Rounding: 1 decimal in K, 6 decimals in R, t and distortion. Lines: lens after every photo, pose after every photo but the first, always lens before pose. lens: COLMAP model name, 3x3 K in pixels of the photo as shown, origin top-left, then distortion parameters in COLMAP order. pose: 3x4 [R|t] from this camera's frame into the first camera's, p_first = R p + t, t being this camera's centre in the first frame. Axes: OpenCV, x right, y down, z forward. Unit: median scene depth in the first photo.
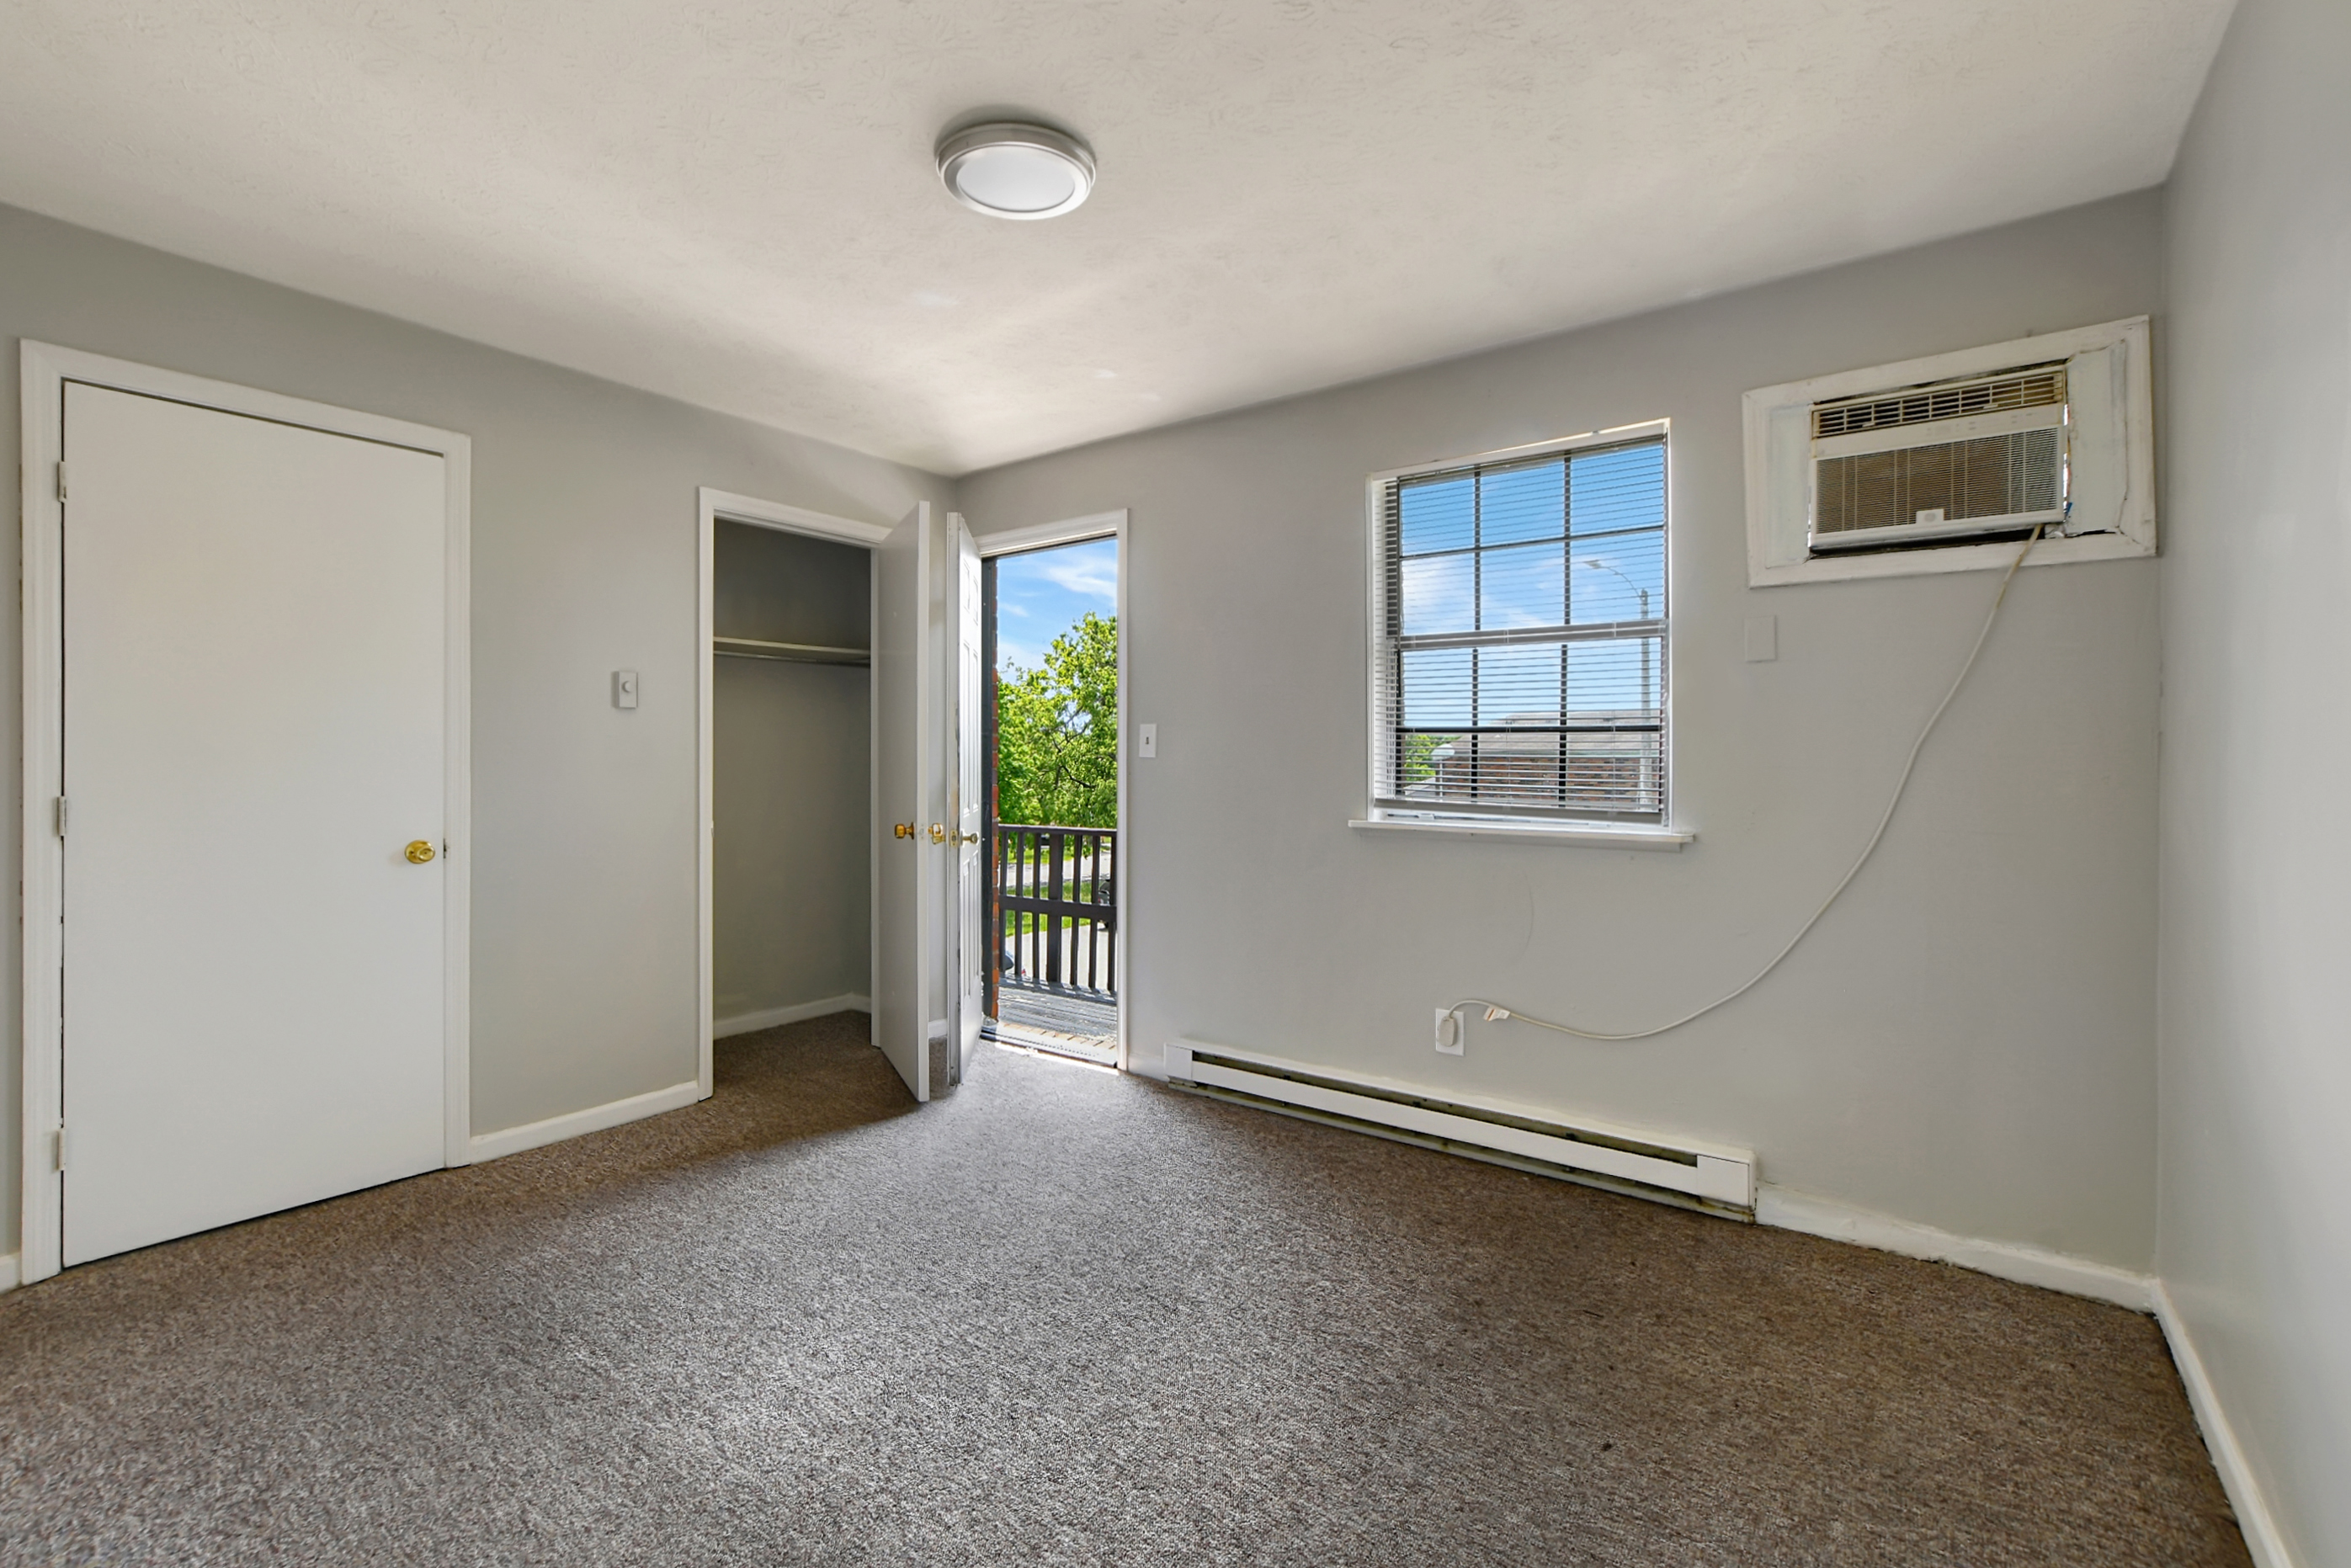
lens RADIAL K [[1028.9, 0, 1172.8], [0, 1028.9, 771.0], [0, 0, 1]] dist [-0.000214, -0.000069]
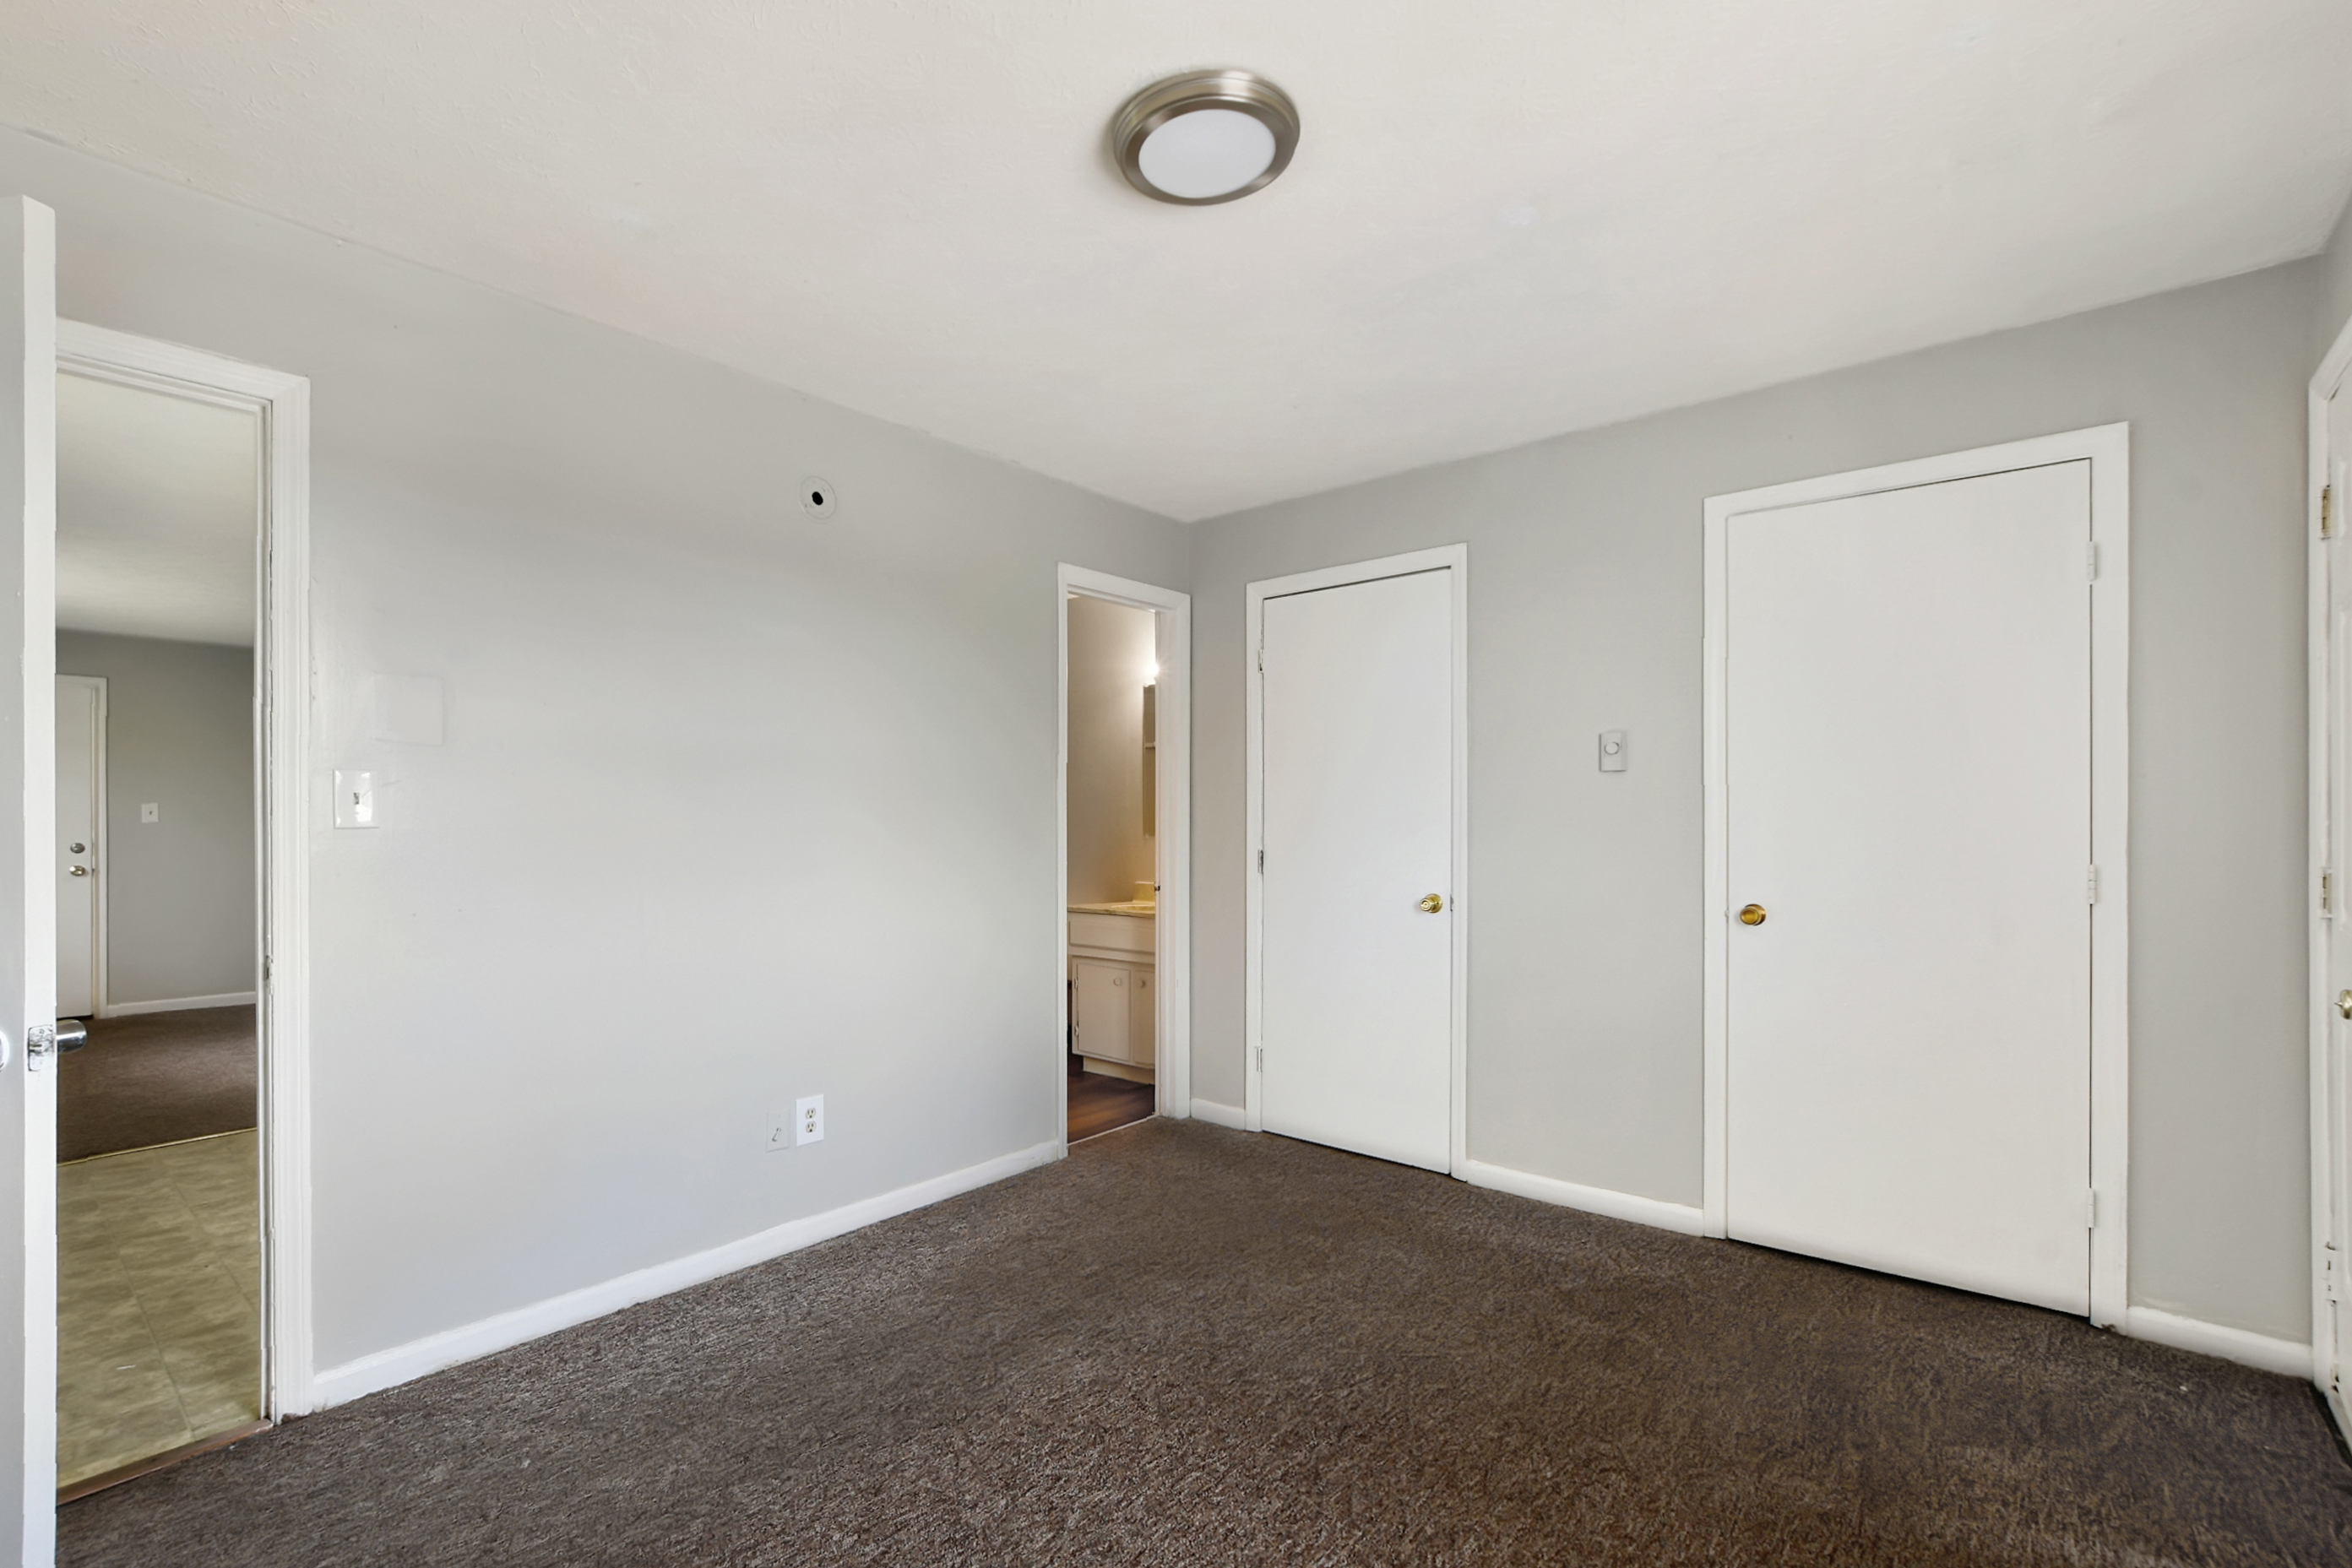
lens RADIAL K [[1029.3, 0, 1076.2], [0, 1029.3, 826.3], [0, 0, 1]] dist [-0.000214, -0.000069]
pose [[-0.087545, 0.003978, -0.996153, 0.504740], [-0.007414, 0.999962, 0.004644, -0.014046], [0.996133, 0.007792, -0.087512, 0.688520]]
